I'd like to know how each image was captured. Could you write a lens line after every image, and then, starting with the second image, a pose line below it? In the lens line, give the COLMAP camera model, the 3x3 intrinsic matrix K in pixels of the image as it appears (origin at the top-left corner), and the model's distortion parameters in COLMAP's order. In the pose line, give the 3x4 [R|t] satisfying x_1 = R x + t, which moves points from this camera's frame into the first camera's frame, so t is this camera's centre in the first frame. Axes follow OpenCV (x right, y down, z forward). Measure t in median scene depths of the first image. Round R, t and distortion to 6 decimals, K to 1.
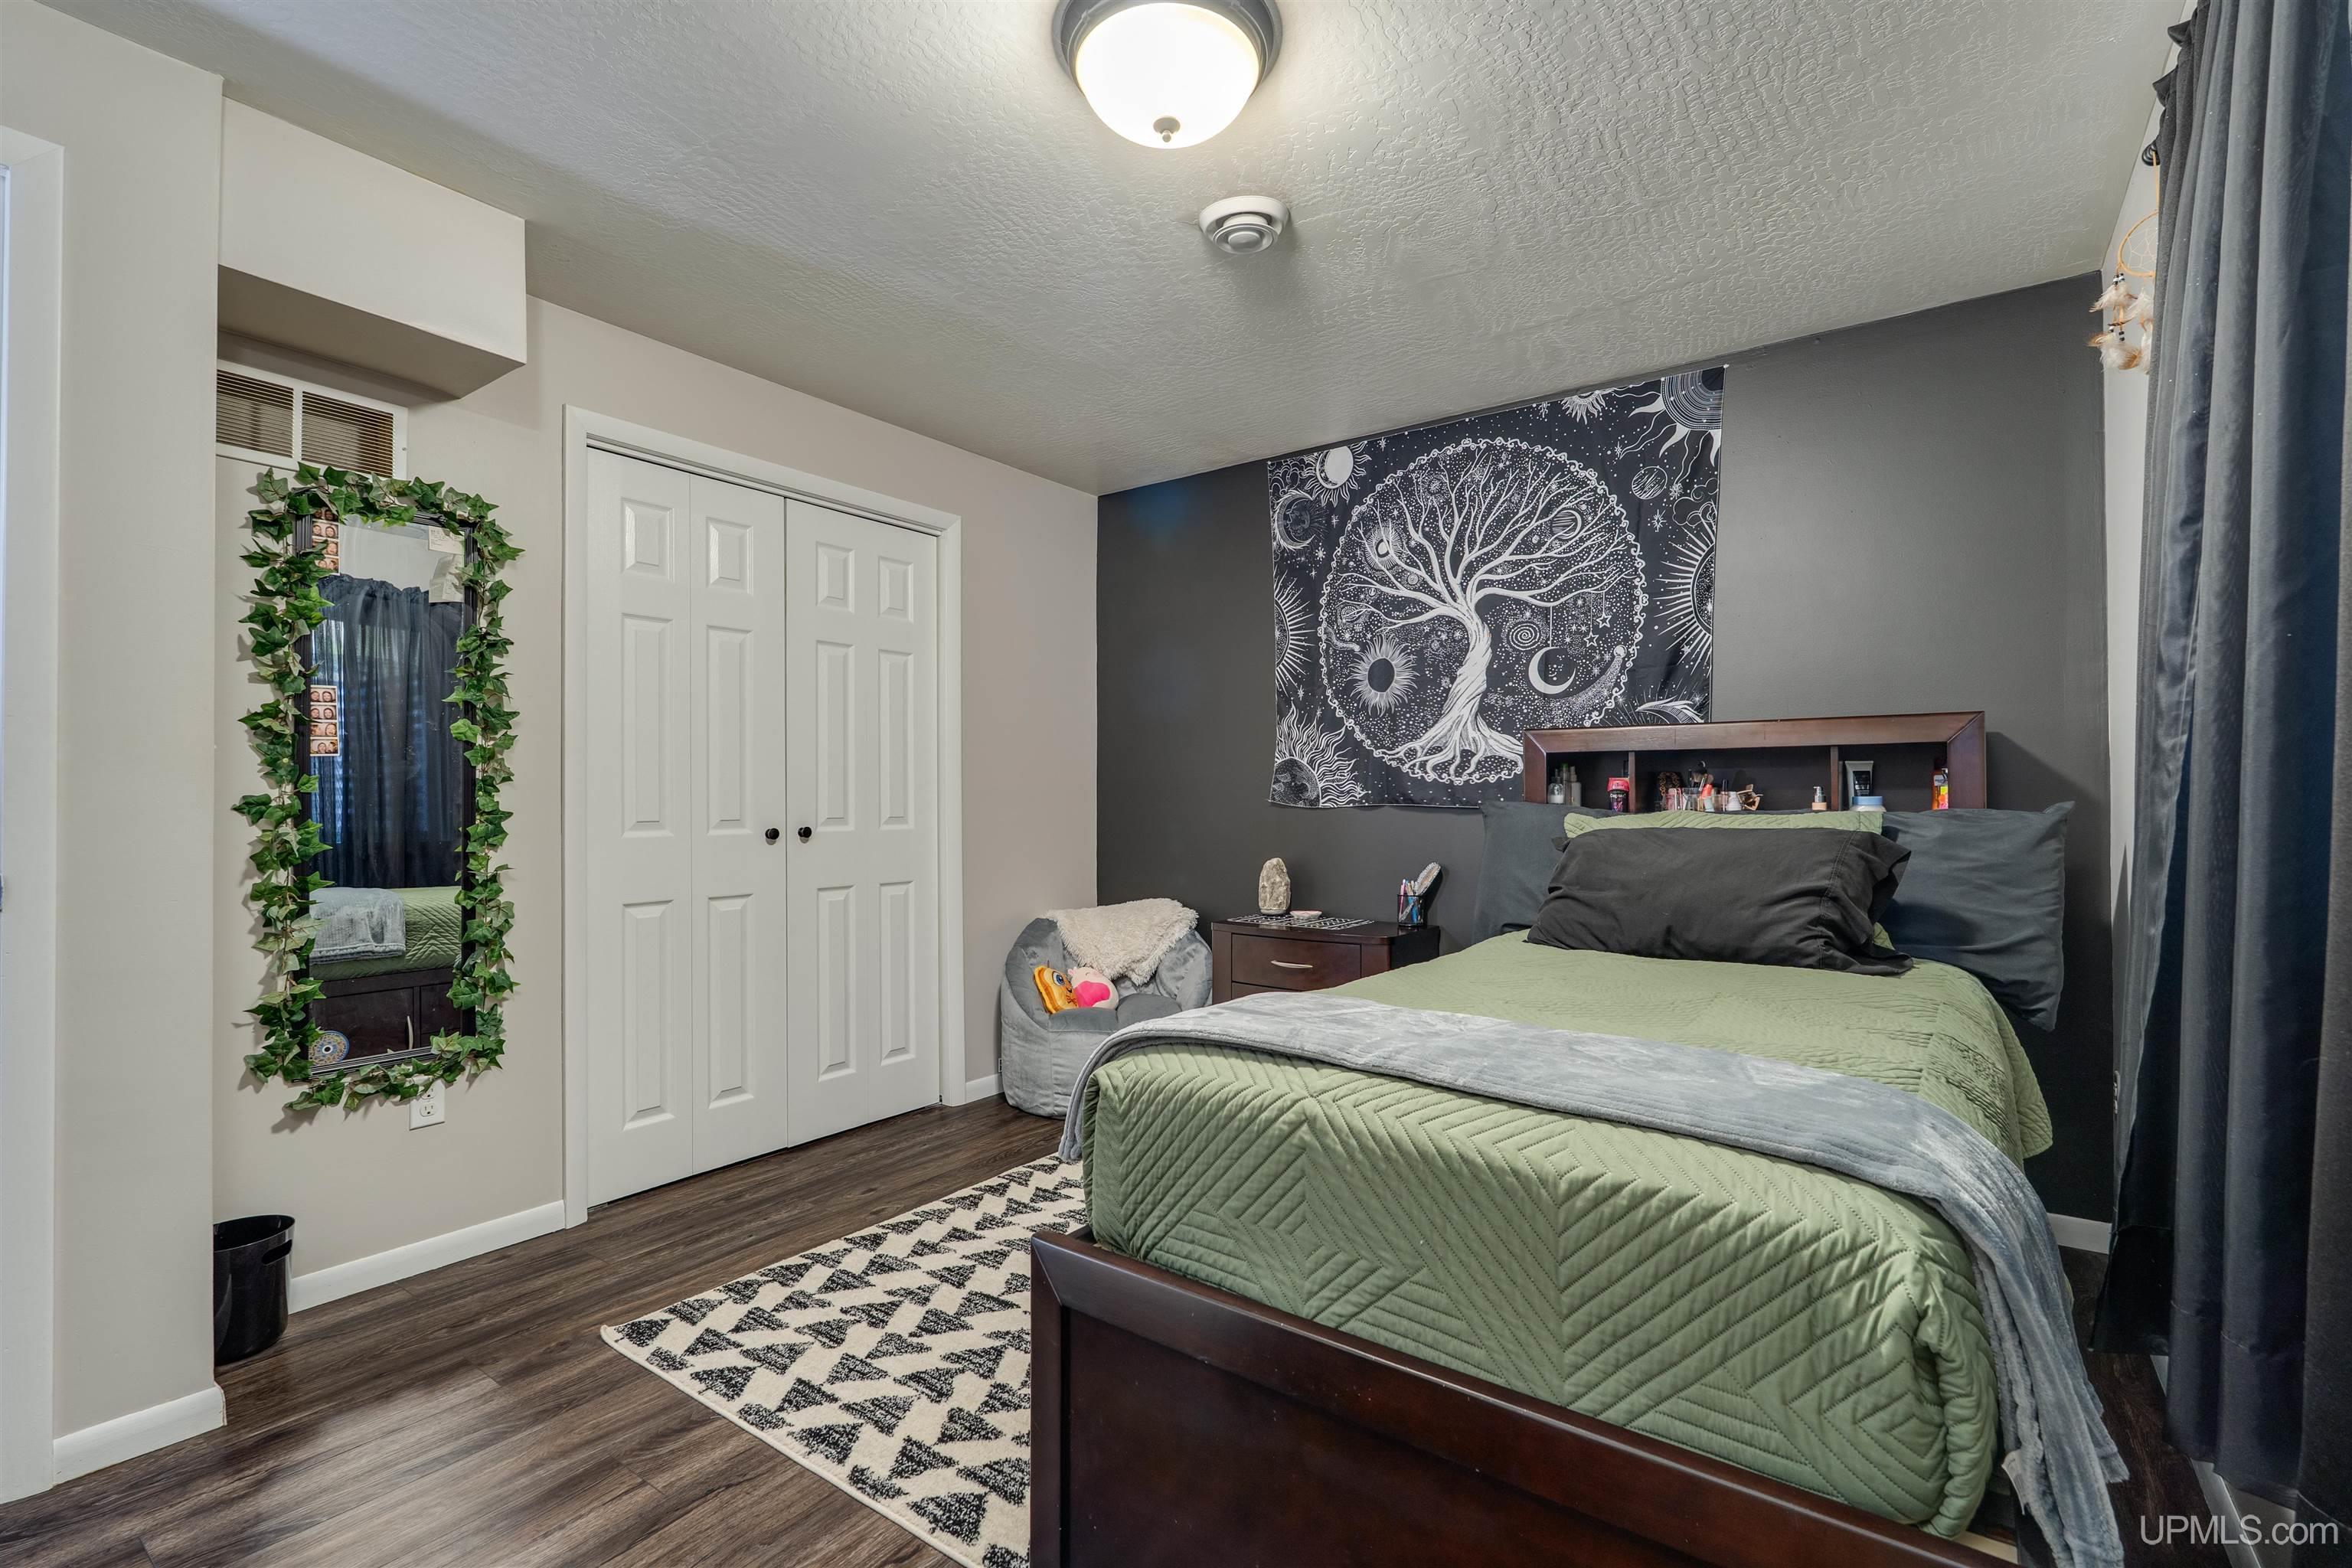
lens RADIAL K [[1041.8, 0, 1165.4], [0, 1041.8, 788.7], [0, 0, 1]] dist [-0.003626, 0.000840]
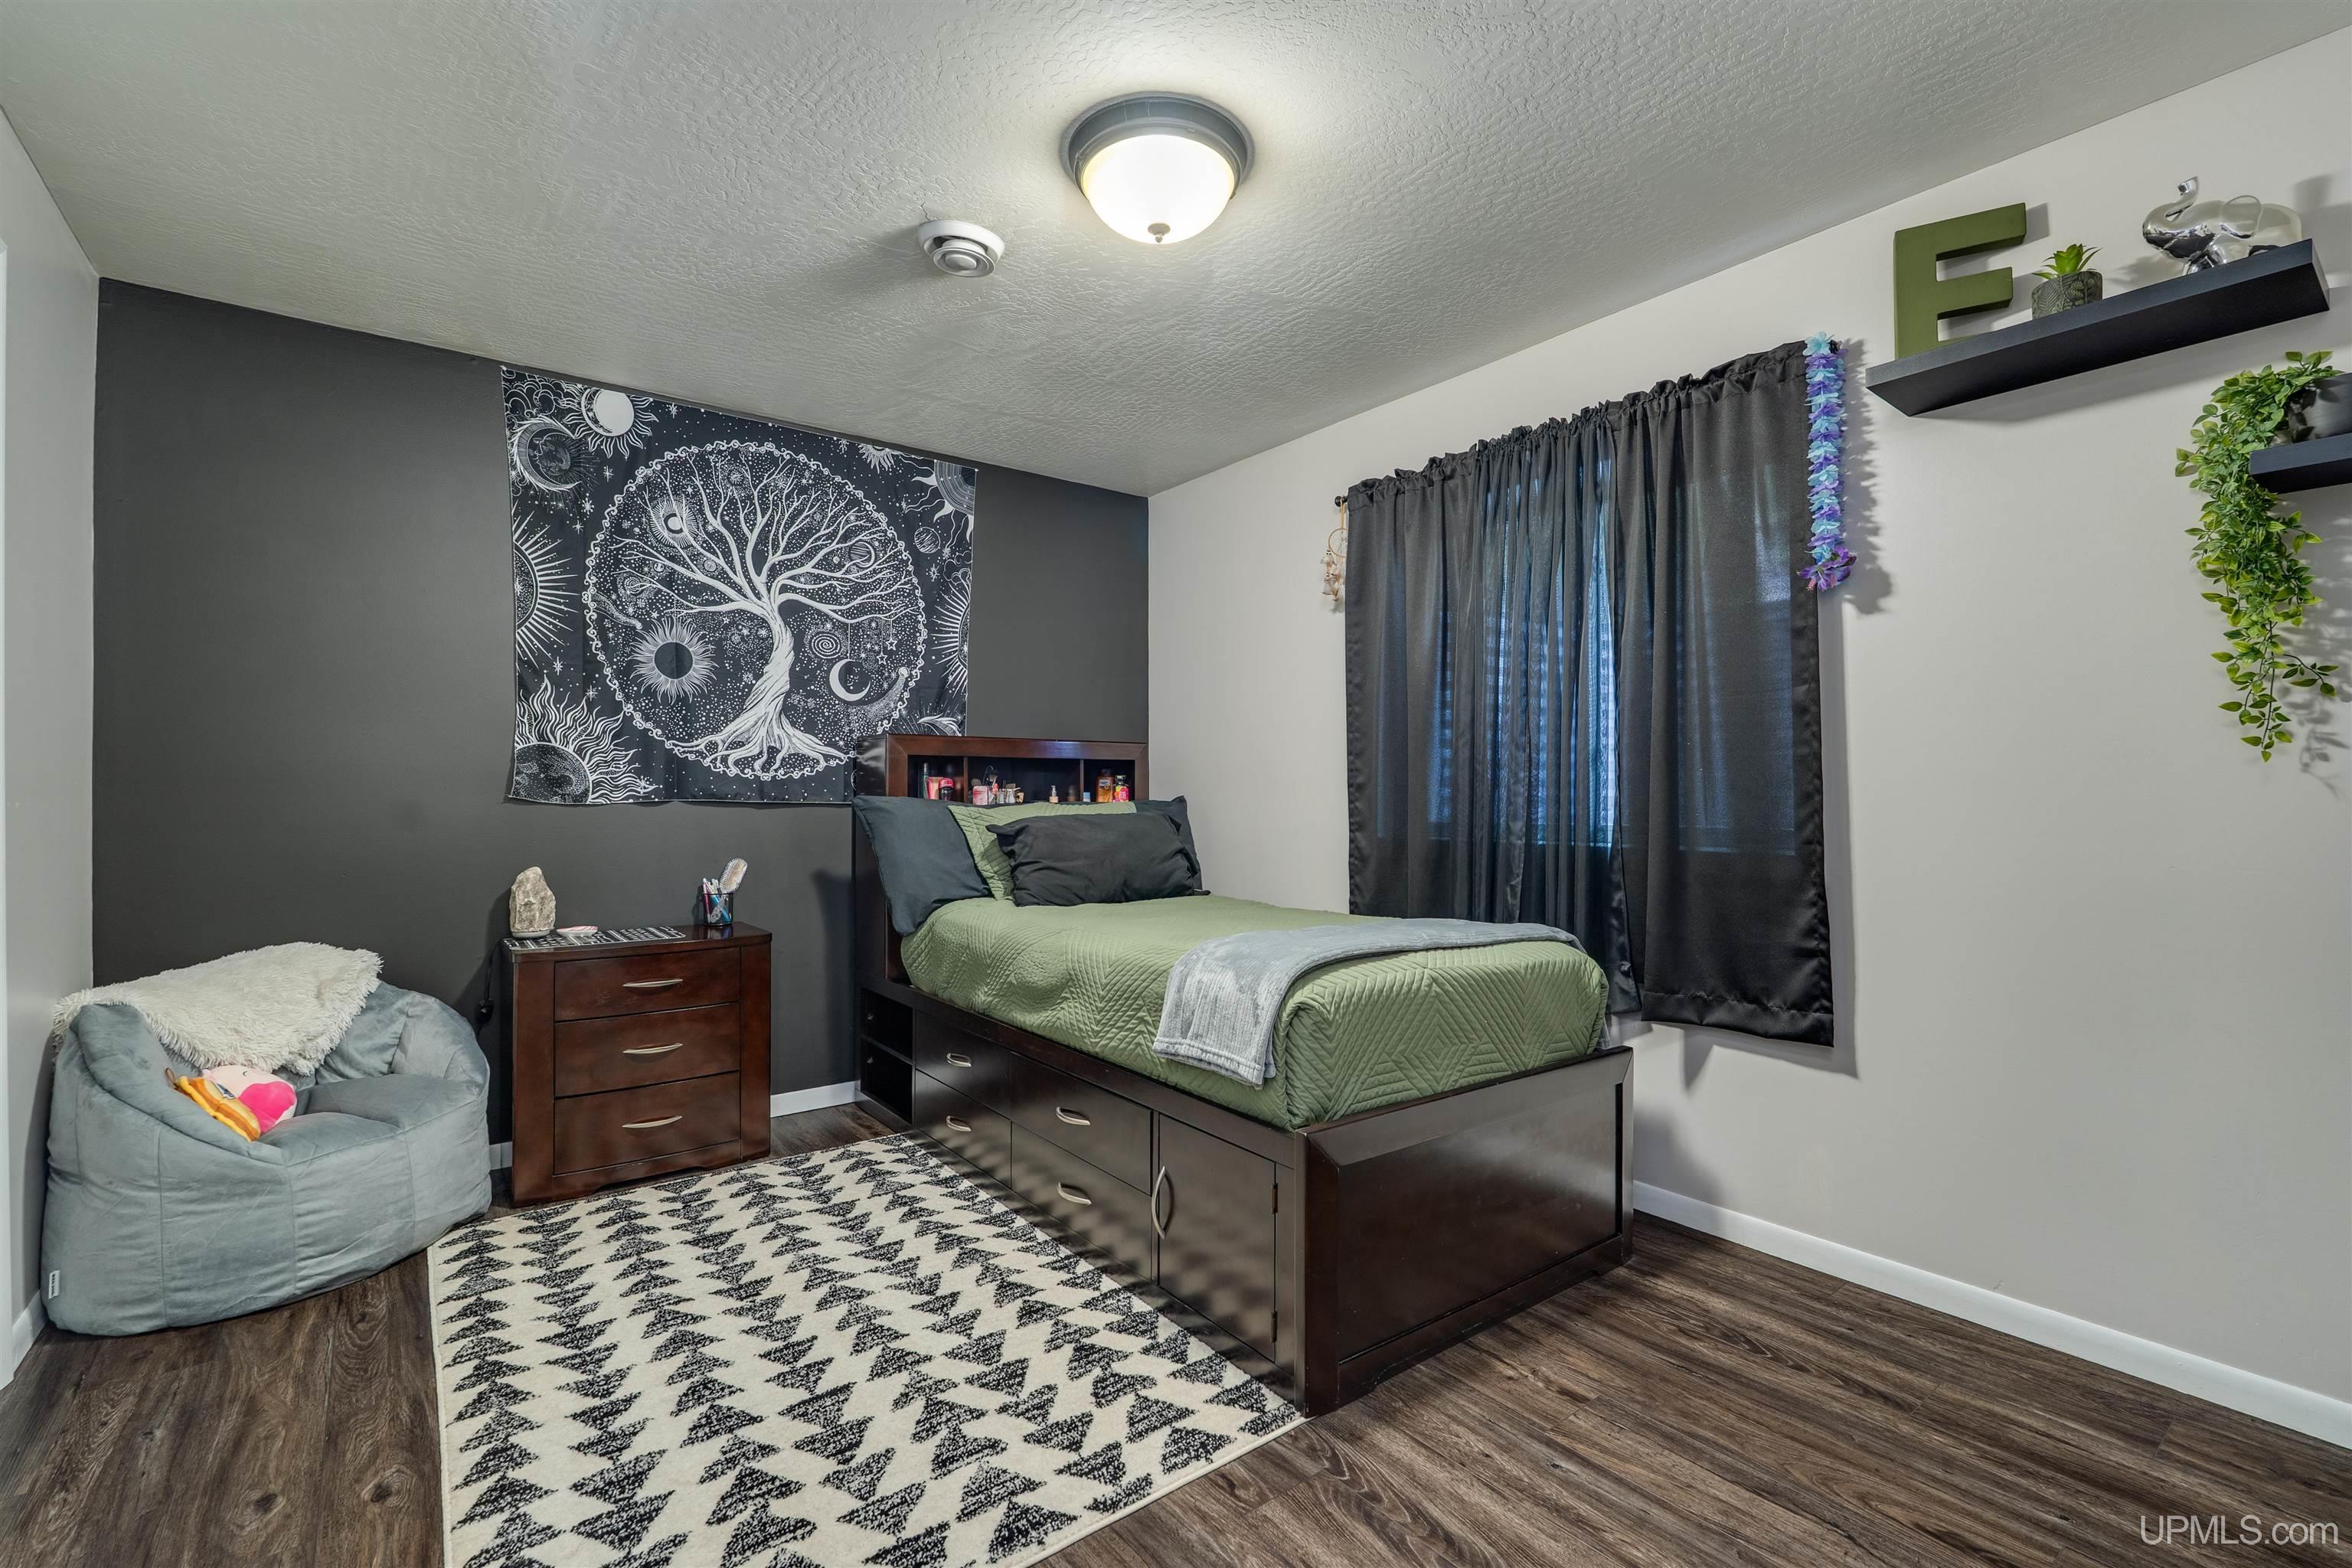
lens RADIAL K [[1041.8, 0, 1168.3], [0, 1041.8, 788.2], [0, 0, 1]] dist [-0.003626, 0.000840]
pose [[0.281525, 0.005072, 0.959540, -0.594552], [-0.009646, 0.999950, -0.002455, 0.002800], [-0.959505, -0.008565, 0.281560, 0.338573]]
